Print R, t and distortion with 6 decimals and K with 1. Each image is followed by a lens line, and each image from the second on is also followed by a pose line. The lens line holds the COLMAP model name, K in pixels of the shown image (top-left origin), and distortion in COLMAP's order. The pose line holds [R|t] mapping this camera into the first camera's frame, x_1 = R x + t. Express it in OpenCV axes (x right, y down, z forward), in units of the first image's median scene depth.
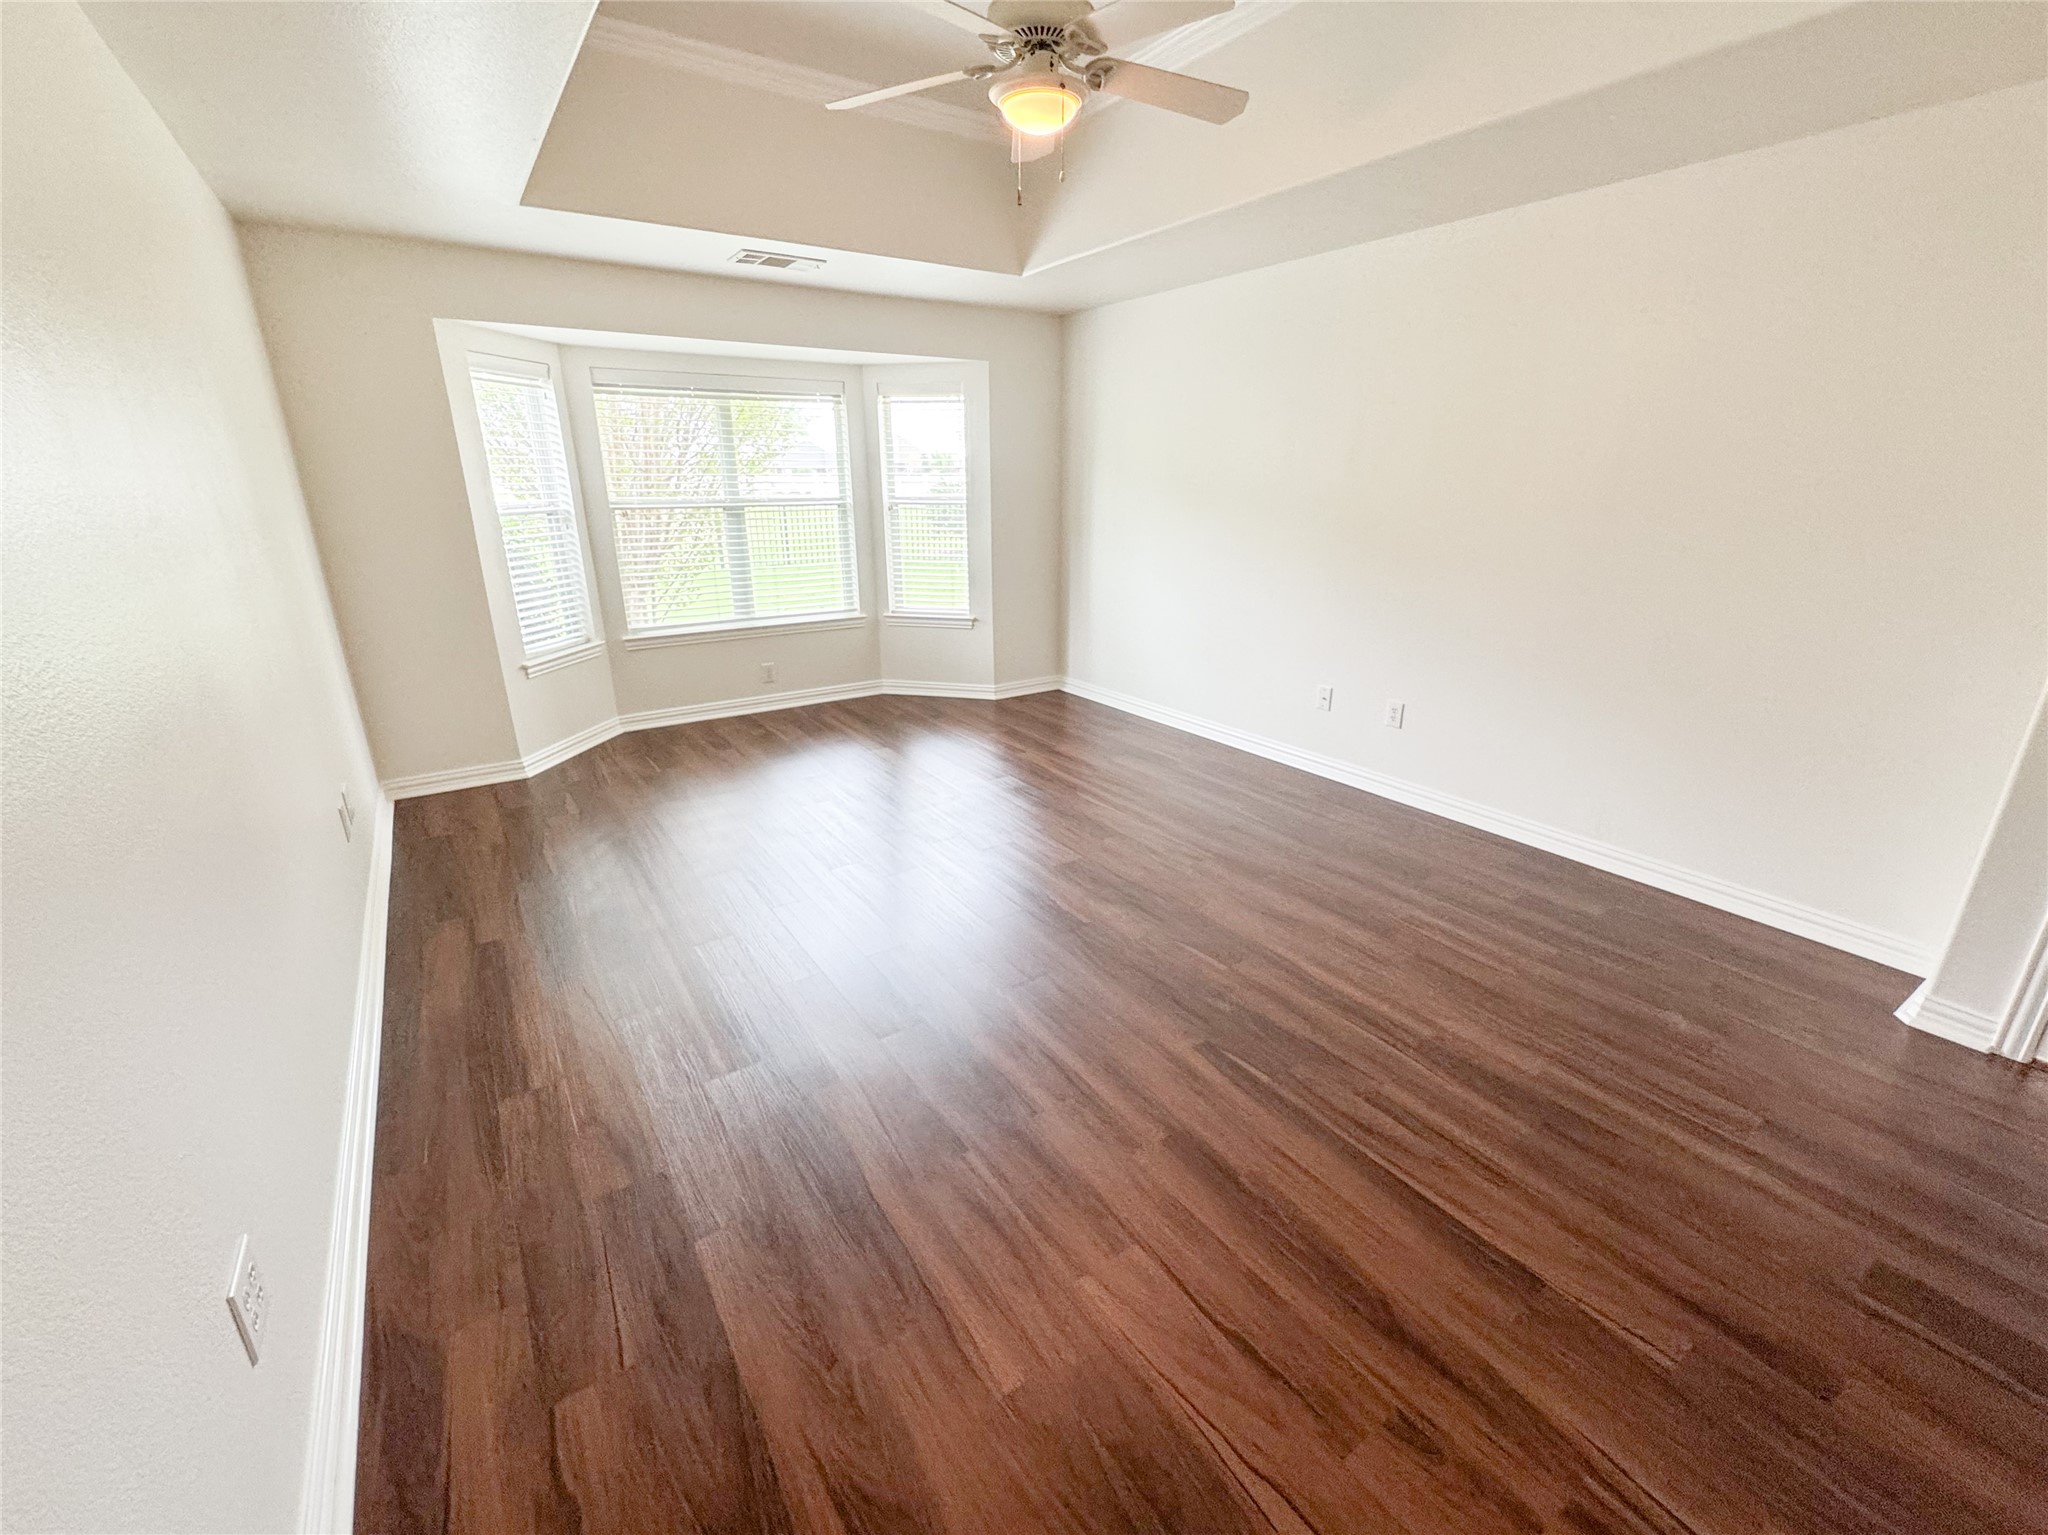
lens RADIAL K [[857.7, 0, 1024.0], [0, 857.7, 767.5], [0, 0, 1]] dist [-0.002476, -0.000275]
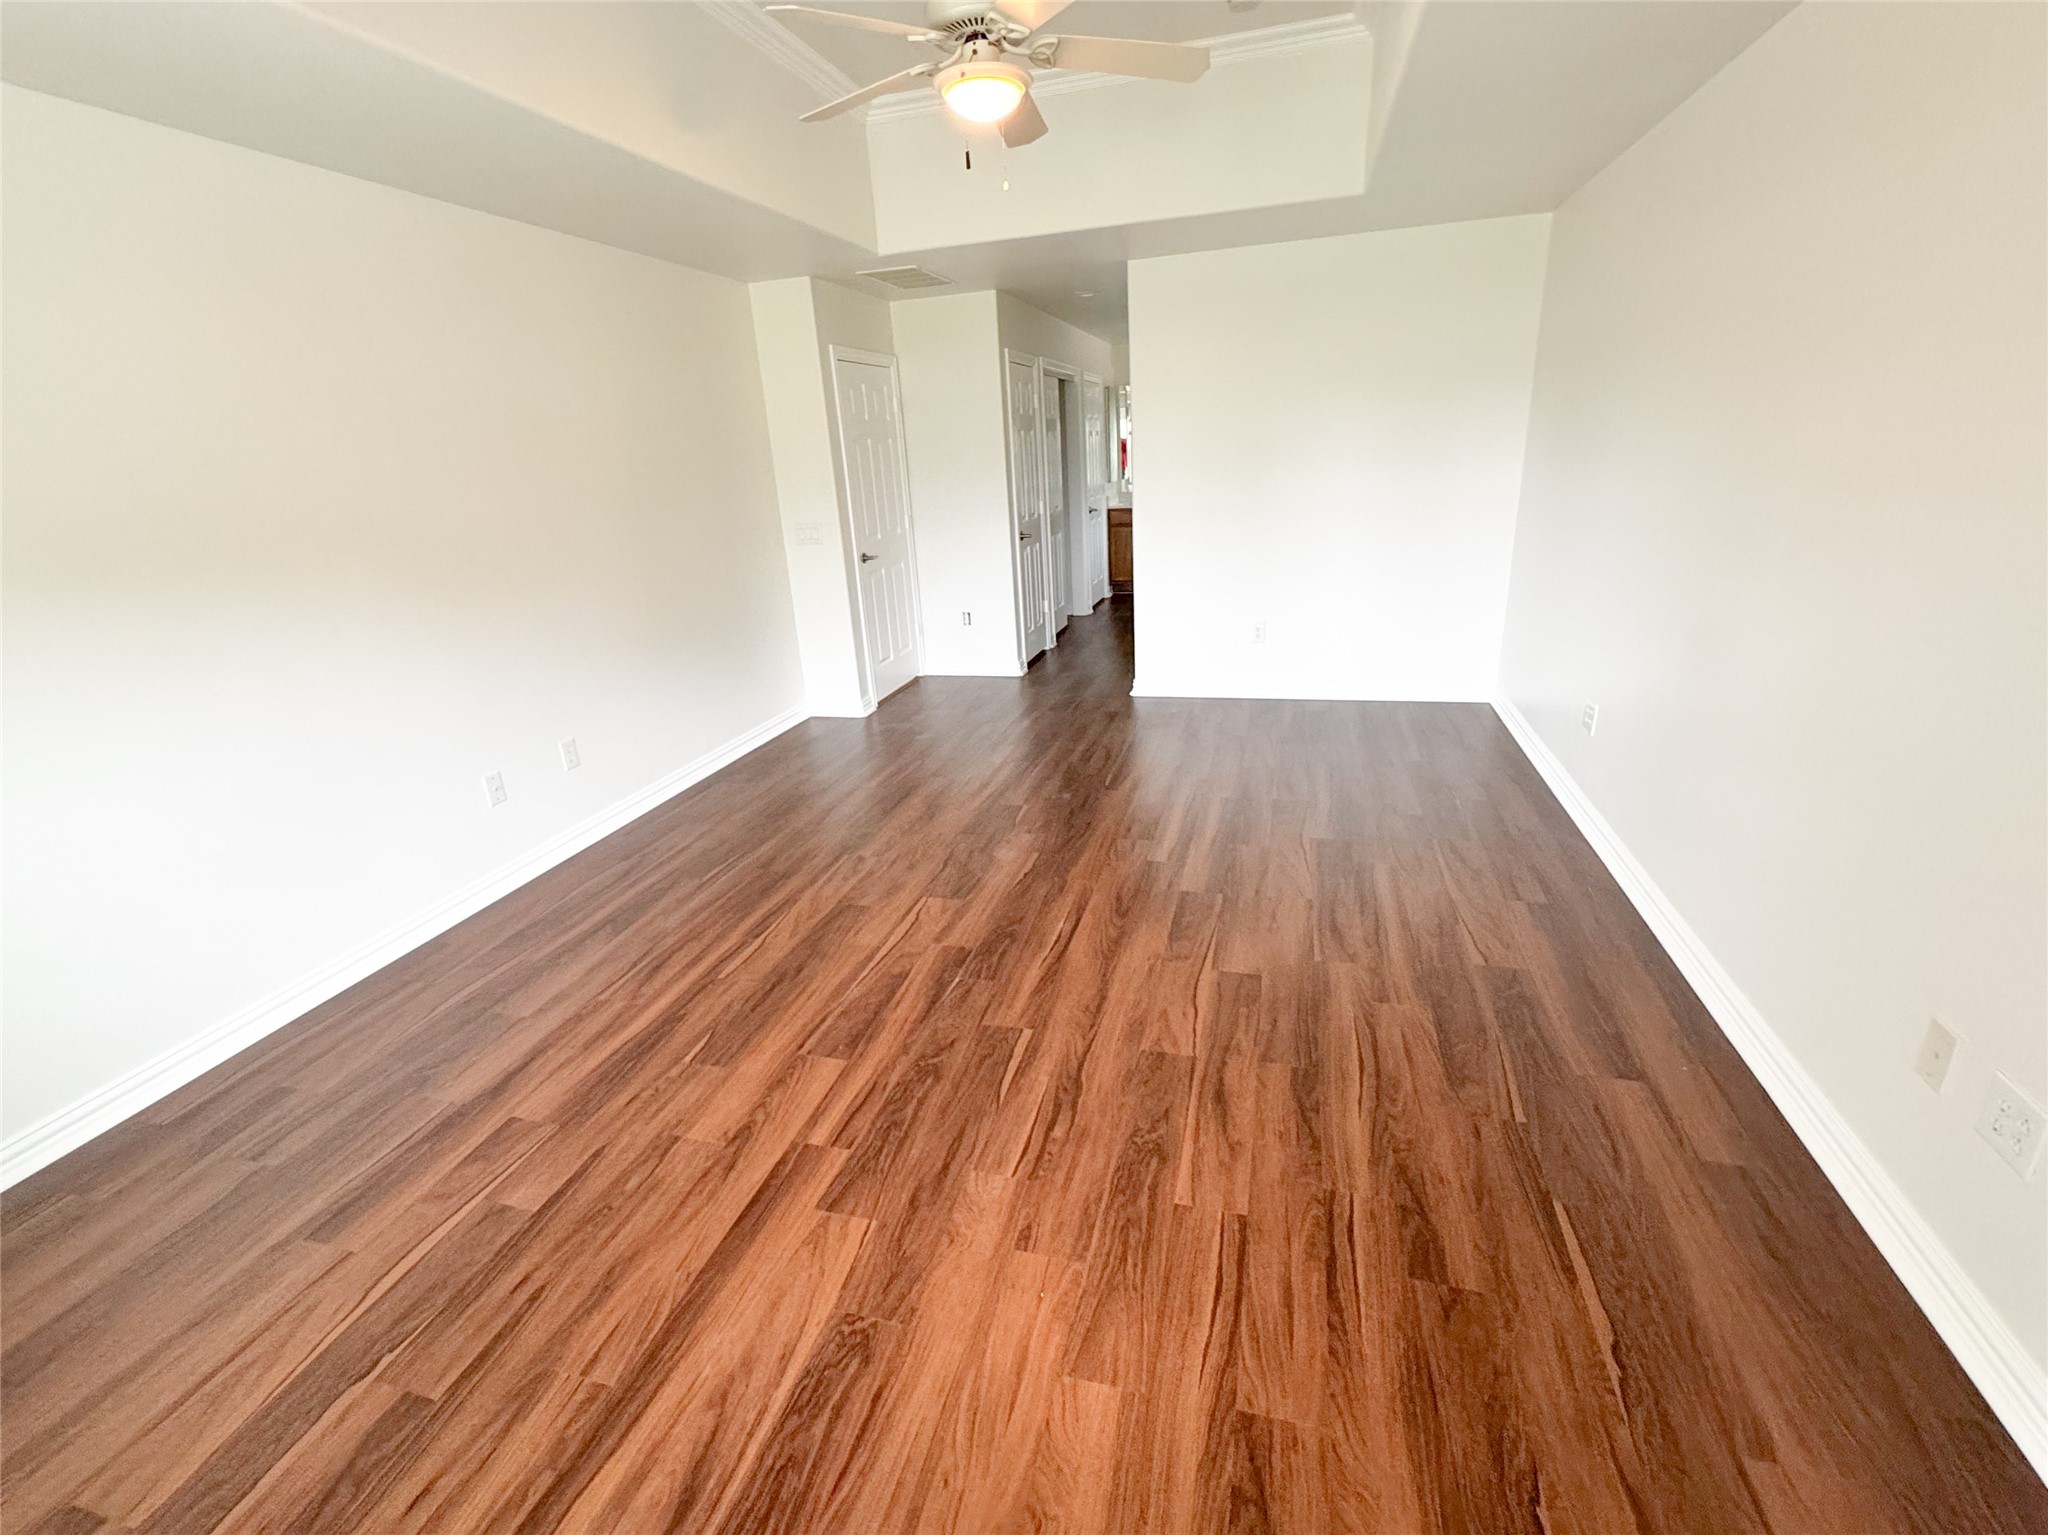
lens RADIAL K [[881.9, 0, 1024.0], [0, 881.9, 767.5], [0, 0, 1]] dist [-0.012025, -0.000066]
pose [[-0.640572, -0.220514, 0.735555, -0.485355], [0.304642, 0.806299, 0.507026, -0.328352], [-0.704883, 0.548868, -0.449315, 0.958723]]
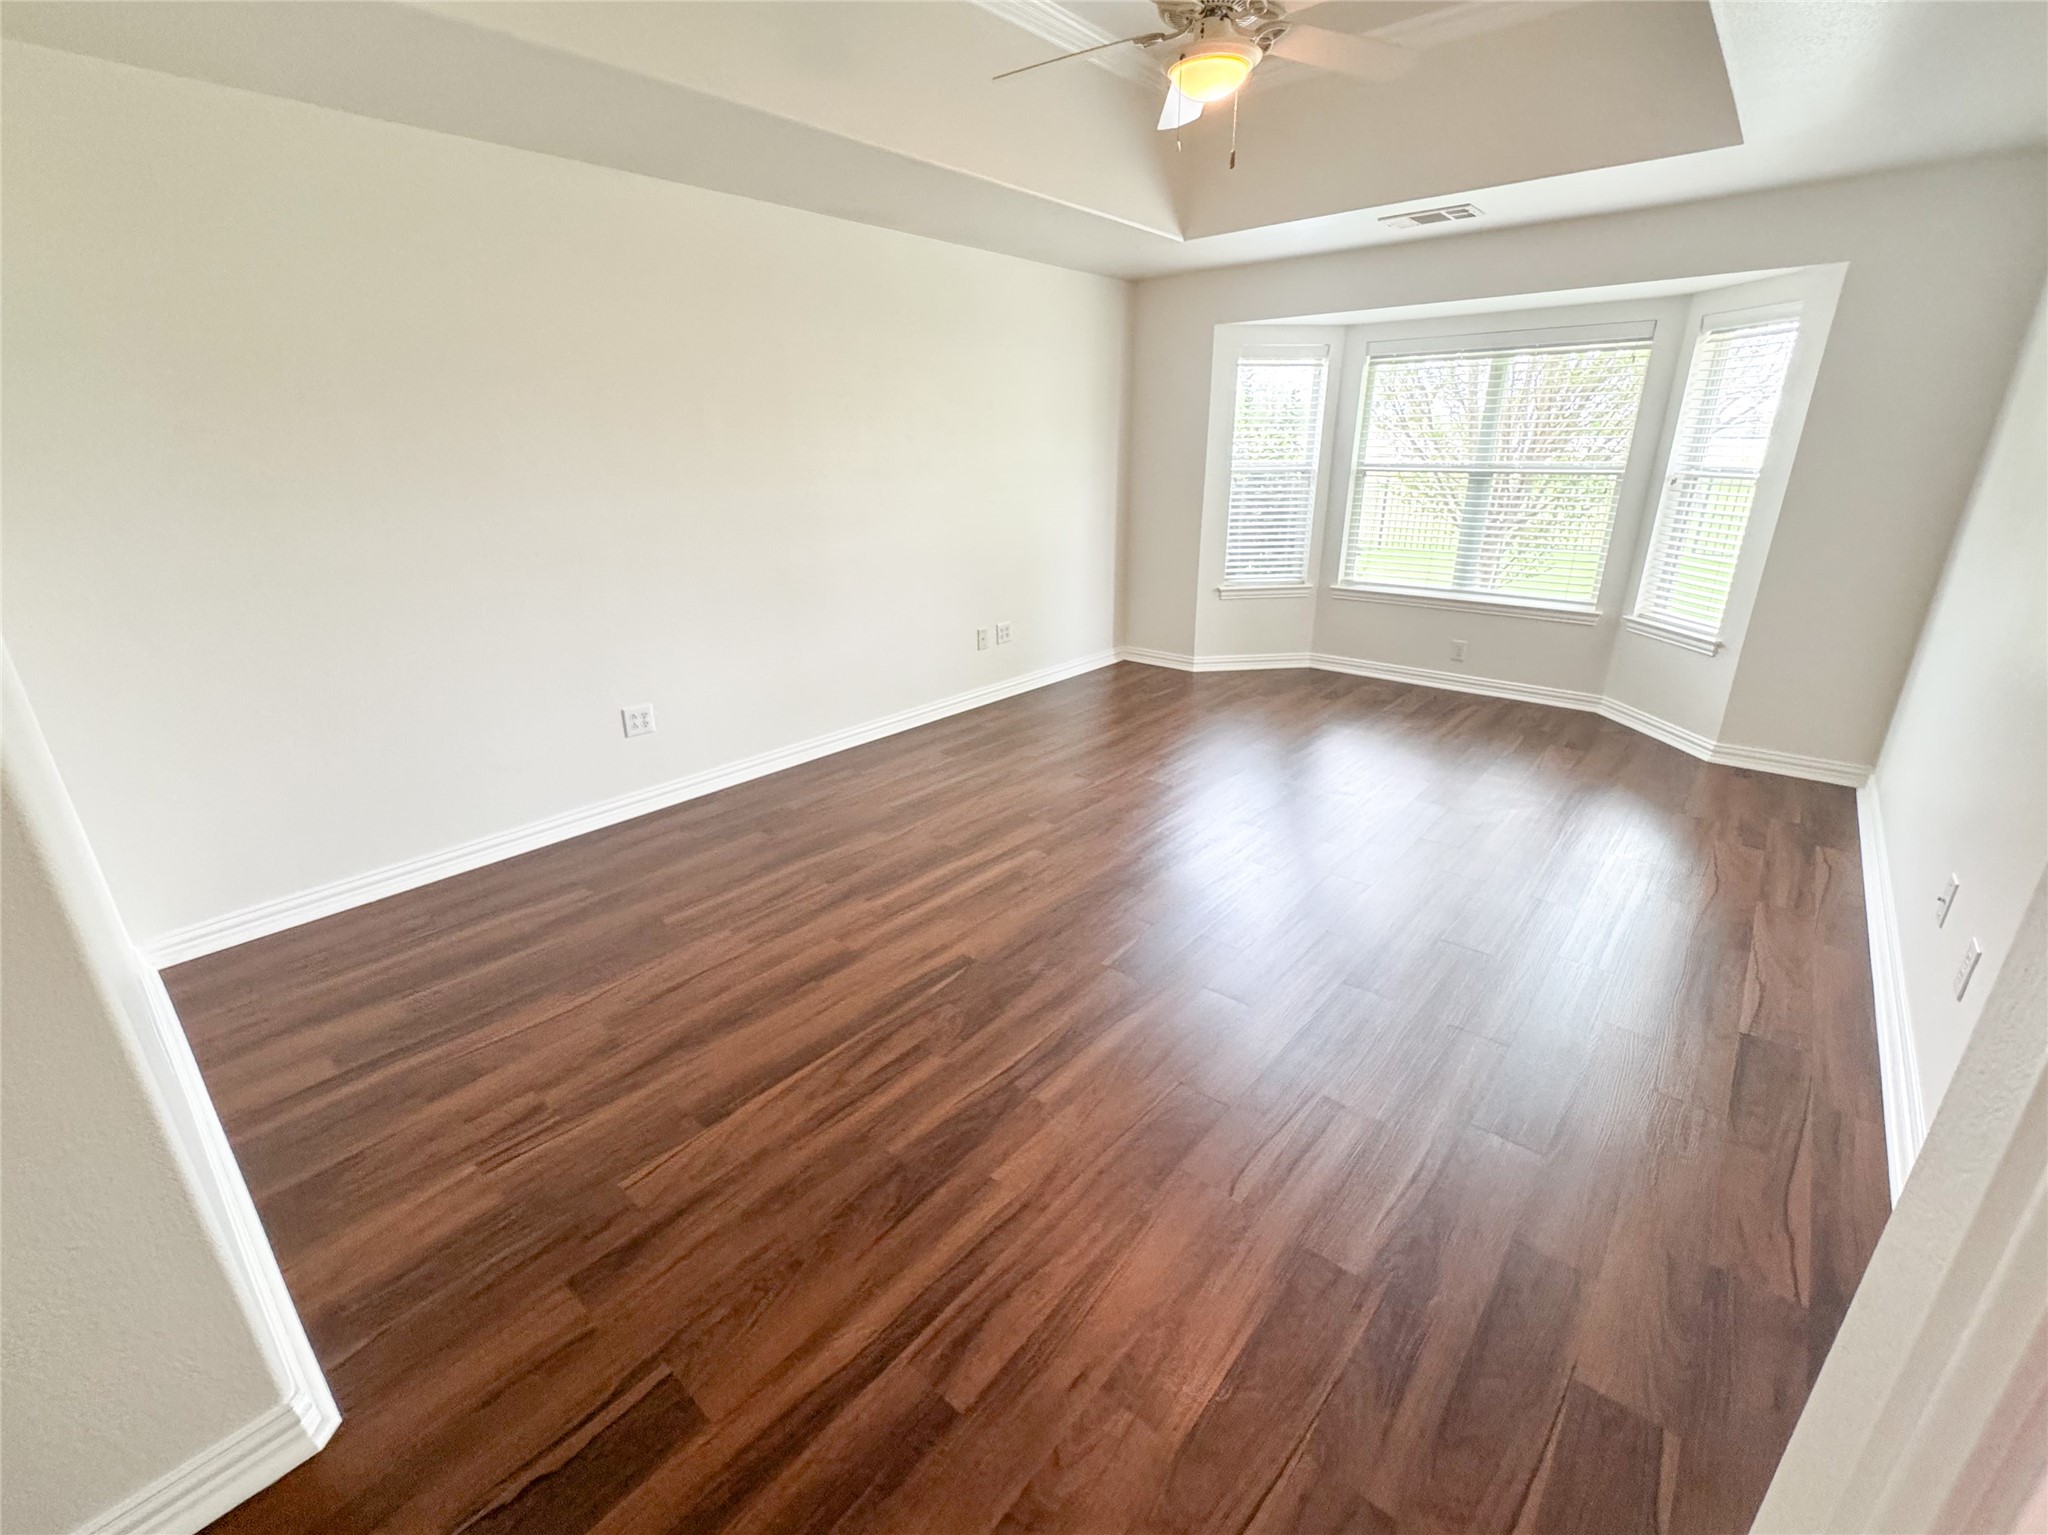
lens RADIAL K [[881.9, 0, 1024.0], [0, 881.9, 767.5], [0, 0, 1]] dist [-0.012025, -0.000066]
pose [[0.260422, 0.332493, -0.906438, 0.604150], [-0.303770, 0.919370, 0.249963, -0.108166], [0.916463, 0.210253, 0.340425, 0.318897]]
